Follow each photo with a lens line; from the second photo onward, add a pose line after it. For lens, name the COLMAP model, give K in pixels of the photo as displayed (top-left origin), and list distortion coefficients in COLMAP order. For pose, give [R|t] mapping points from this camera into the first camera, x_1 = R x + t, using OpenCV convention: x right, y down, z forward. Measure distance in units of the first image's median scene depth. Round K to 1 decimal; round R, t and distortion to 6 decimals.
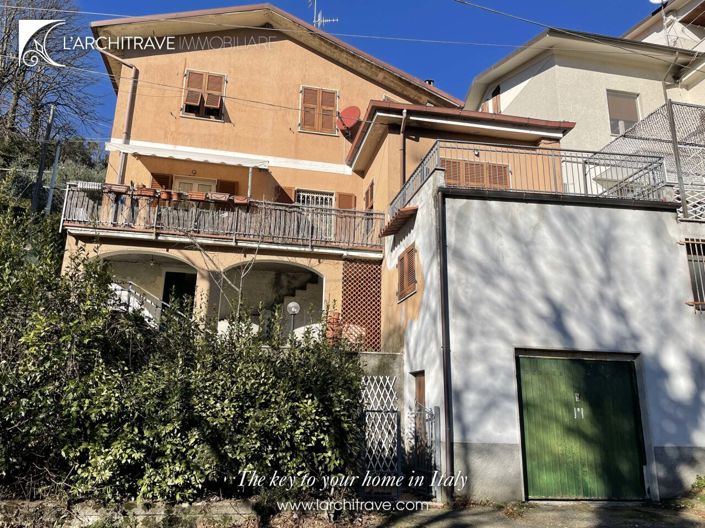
lens RADIAL K [[535.9, 0, 351.9], [0, 535.9, 263.9], [0, 0, 1]] dist [0.044937, -0.010074]
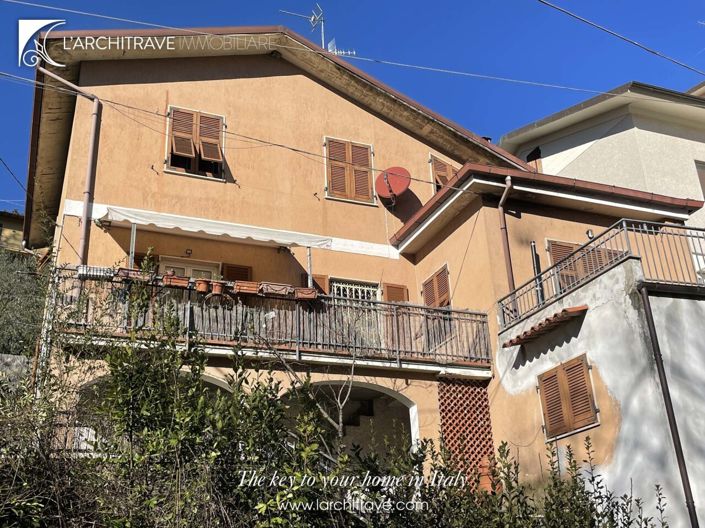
lens RADIAL K [[782.9, 0, 352.3], [0, 782.9, 263.3], [0, 0, 1]] dist [0.081030, 0.000000]
pose [[0.979806, 0.018414, 0.199101, -0.281277], [0.012564, 0.988113, -0.153215, -0.001760], [-0.199556, 0.152622, 0.967928, 0.001662]]
